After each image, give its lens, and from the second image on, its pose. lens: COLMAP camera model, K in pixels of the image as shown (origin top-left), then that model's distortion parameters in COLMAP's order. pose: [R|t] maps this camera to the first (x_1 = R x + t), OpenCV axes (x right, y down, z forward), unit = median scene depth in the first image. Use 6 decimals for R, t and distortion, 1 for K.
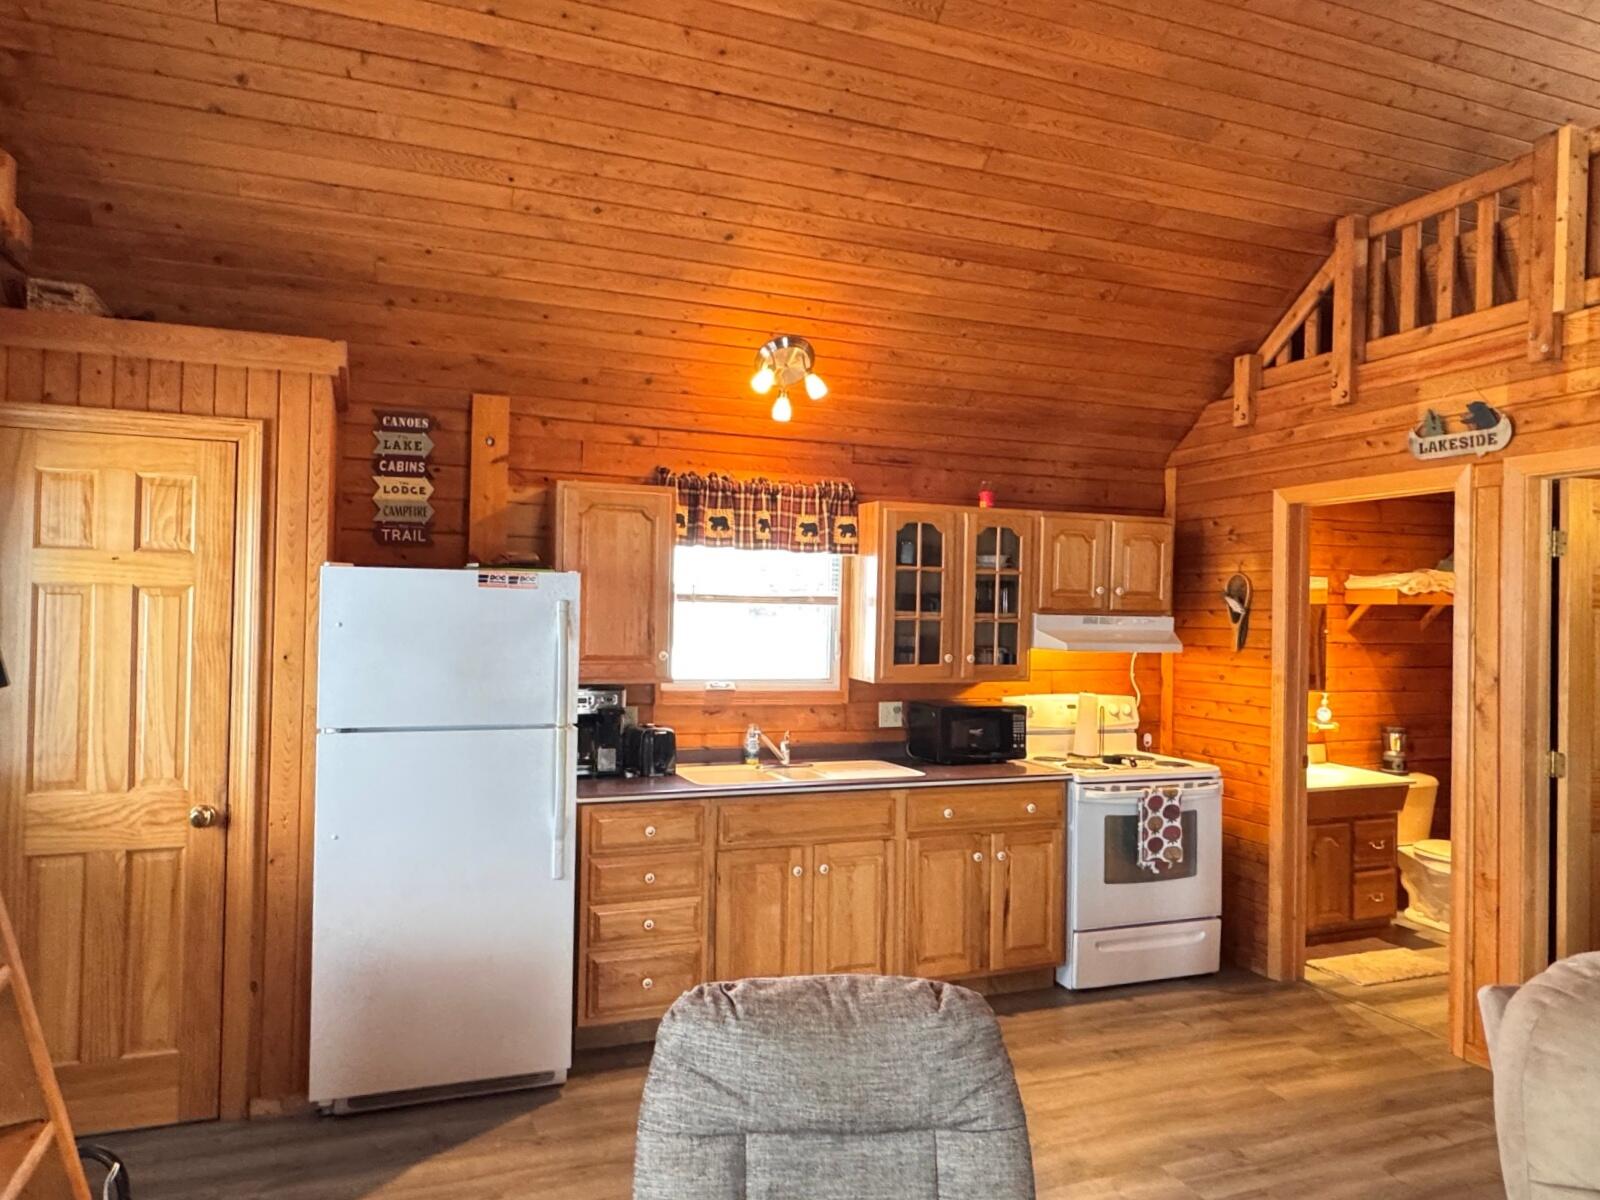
lens RADIAL K [[1047.8, 0, 800.0], [0, 1047.8, 600.0], [0, 0, 1]] dist [0.000035, 0.000729]
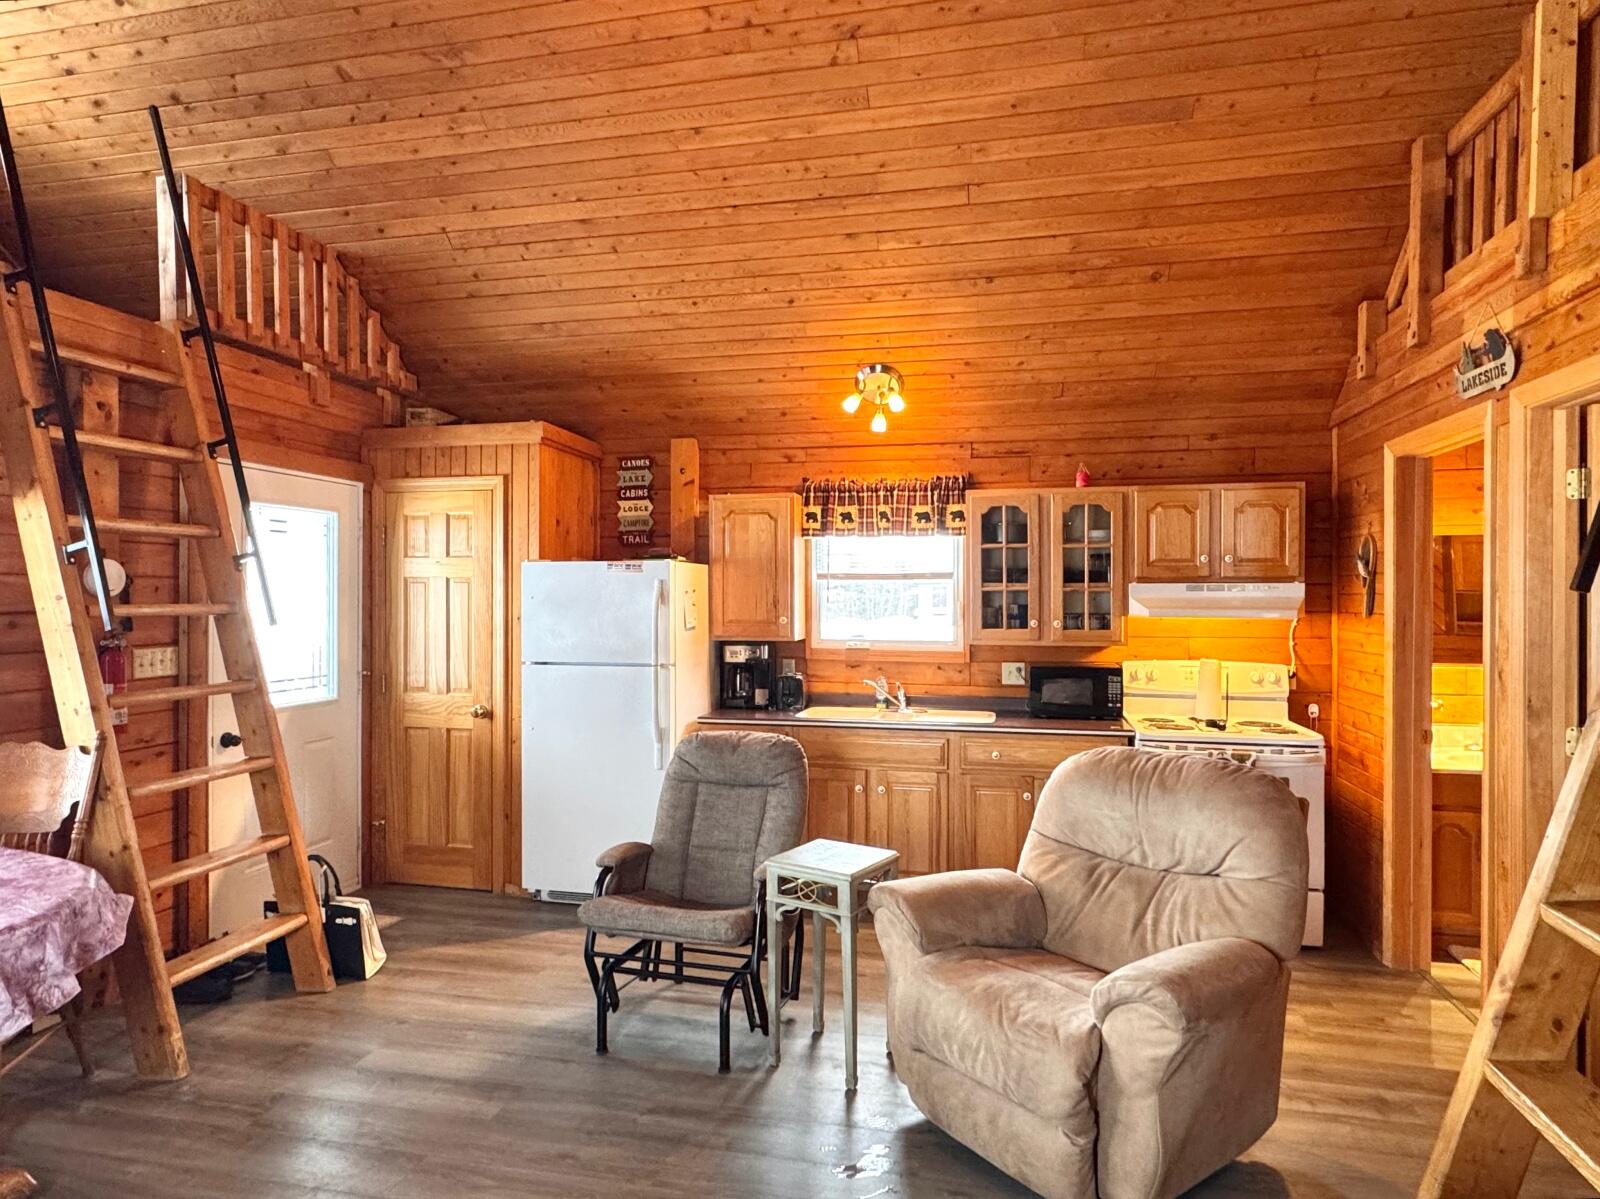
lens RADIAL K [[958.7, 0, 800.0], [0, 958.7, 599.5], [0, 0, 1]] dist [-0.000518, 0.001810]
pose [[0.830876, -0.014655, -0.556264, 0.525678], [0.021009, 0.999767, 0.005041, 0.019674], [0.556060, -0.015875, 0.830990, -0.001783]]
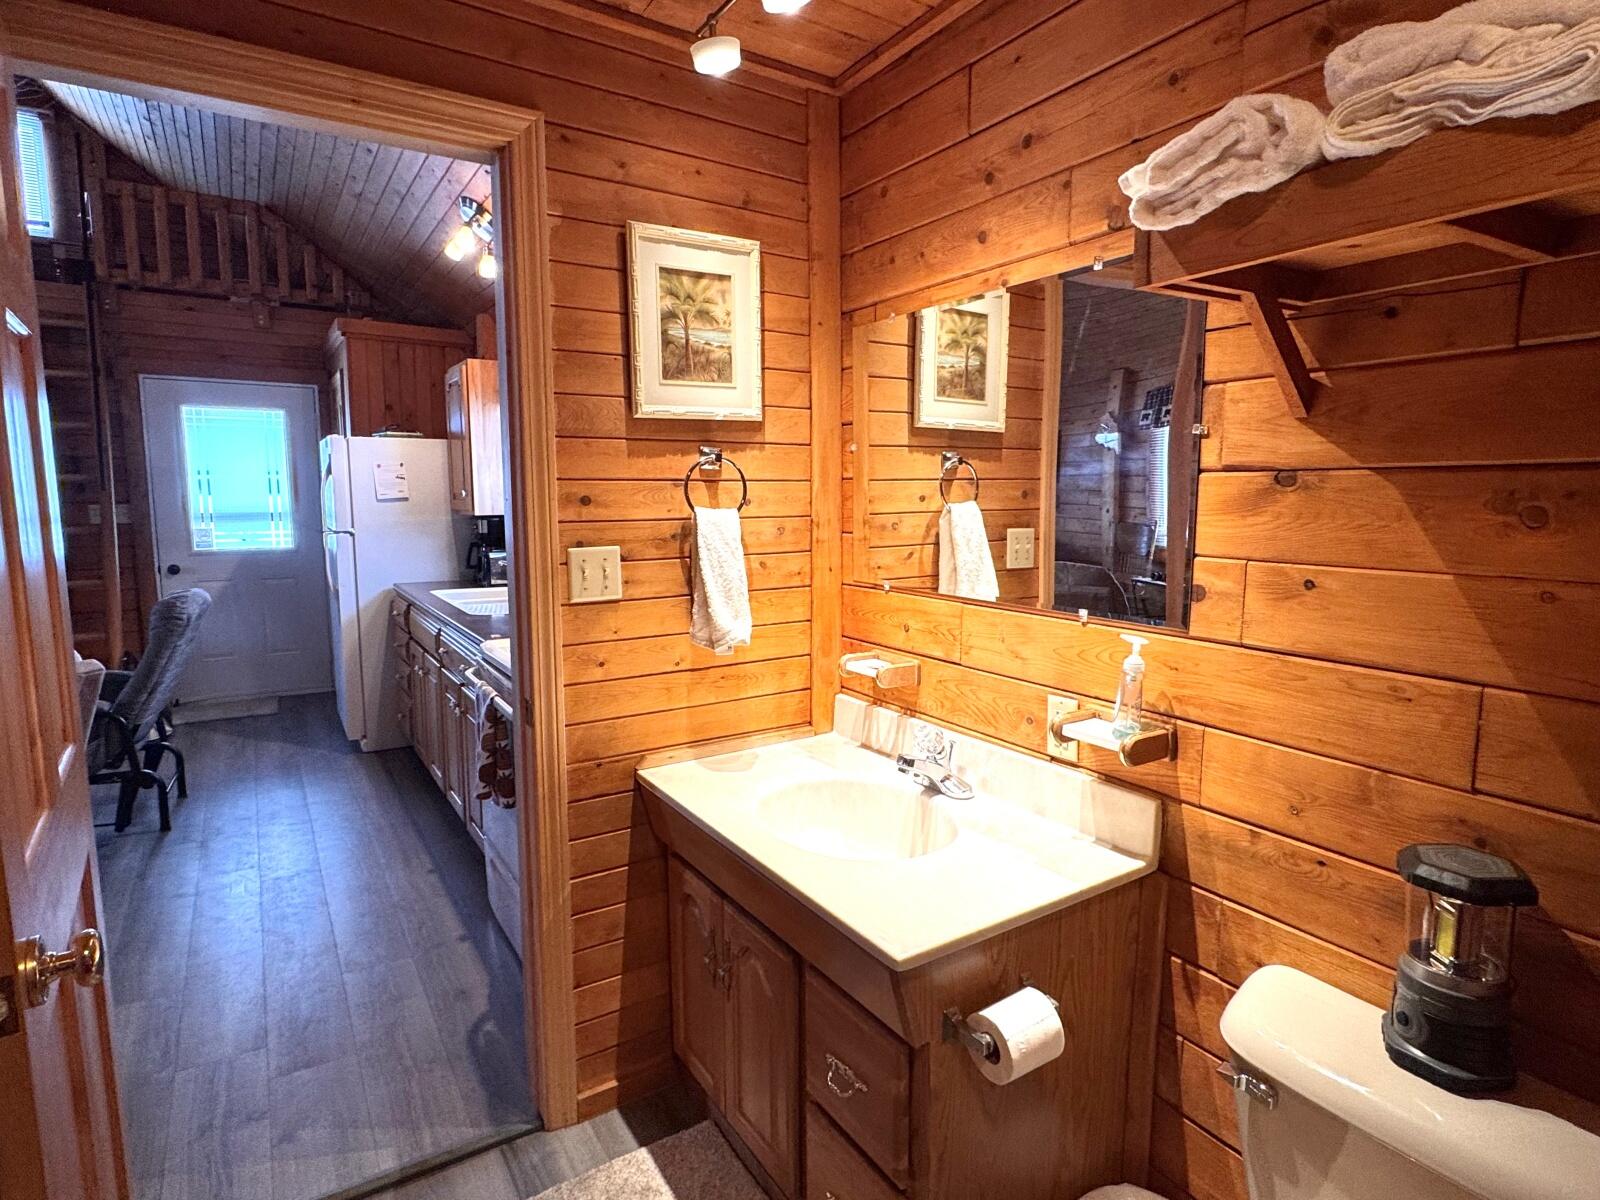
lens RADIAL K [[845.9, 0, 800.0], [0, 845.9, 600.0], [0, 0, 1]] dist [-0.002968, -0.001024]
pose [[0.212028, 0.107322, -0.971353, 0.920924], [0.007142, 0.993755, 0.111356, 0.064772], [0.977238, -0.030548, 0.209937, 1.093227]]
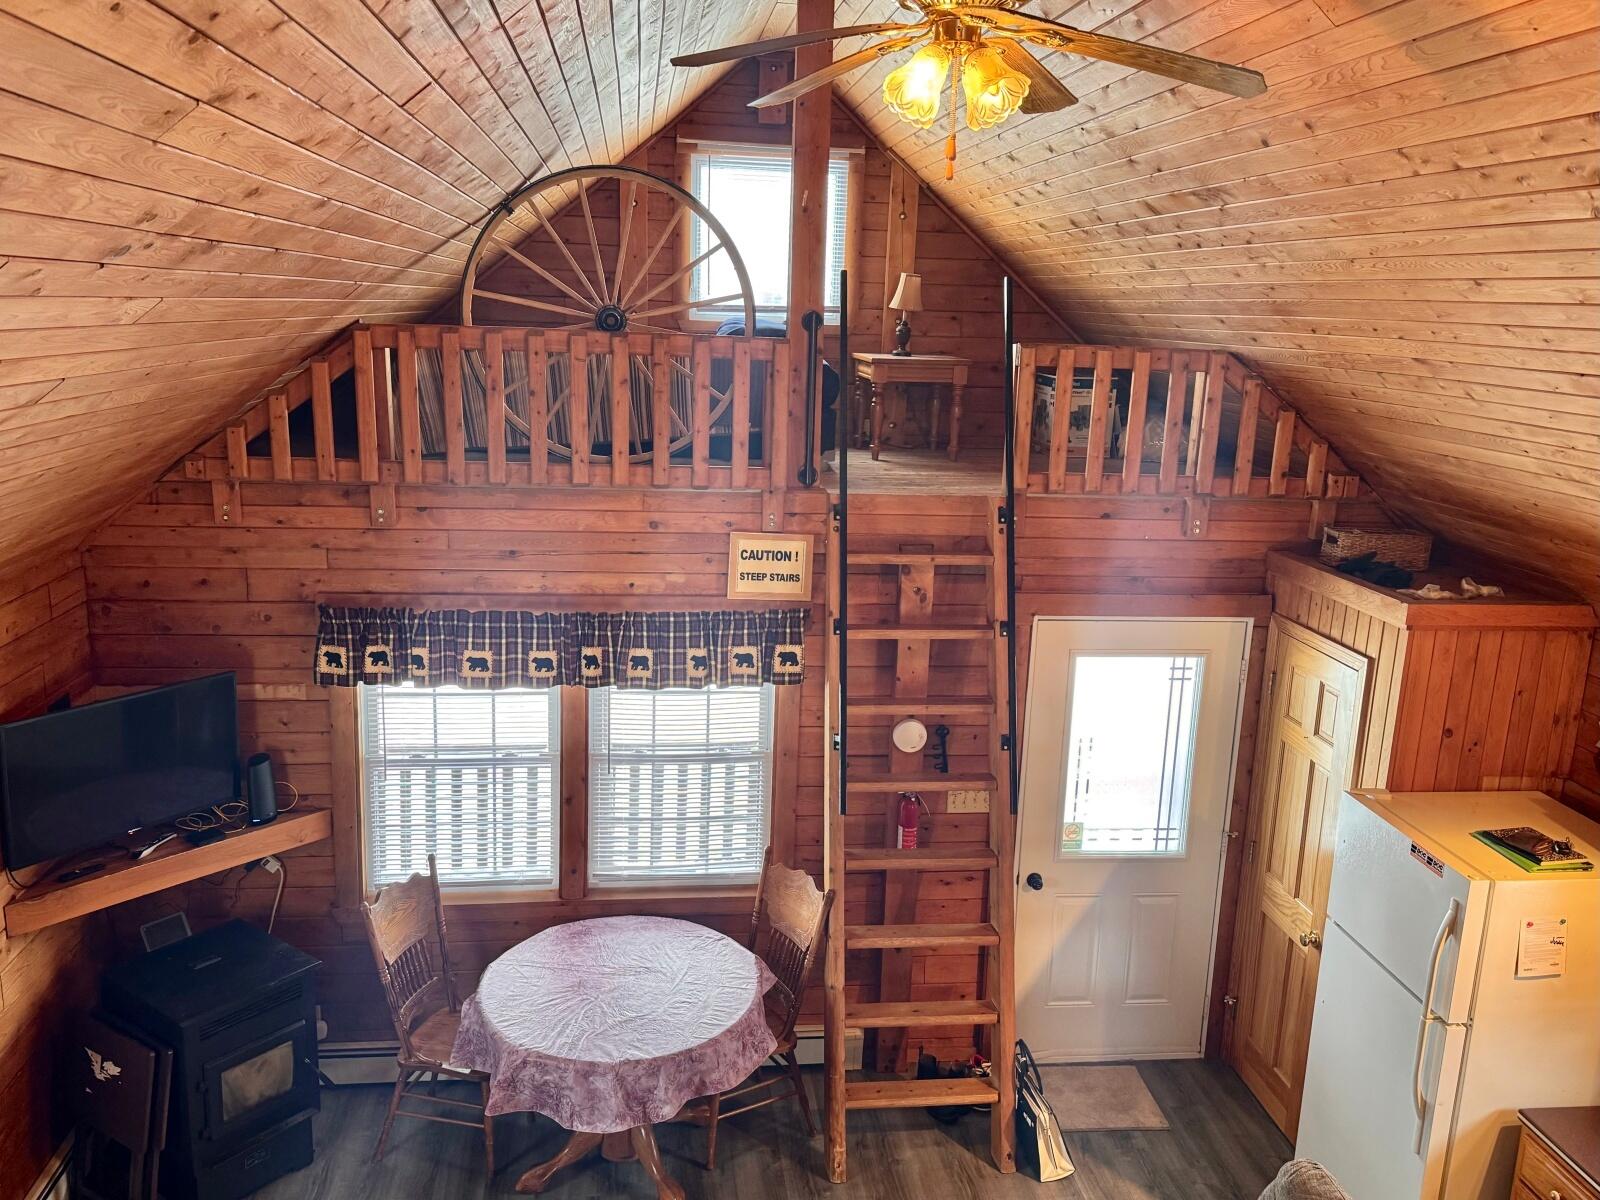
lens RADIAL K [[1297.3, 0, 800.0], [0, 1297.3, 600.0], [0, 0, 1]] dist [0.099856, -0.004206]
pose [[-0.244961, 0.192177, -0.950296, 0.792137], [-0.026937, 0.978431, 0.204811, -0.389789], [0.969159, 0.075769, -0.234501, 0.523344]]
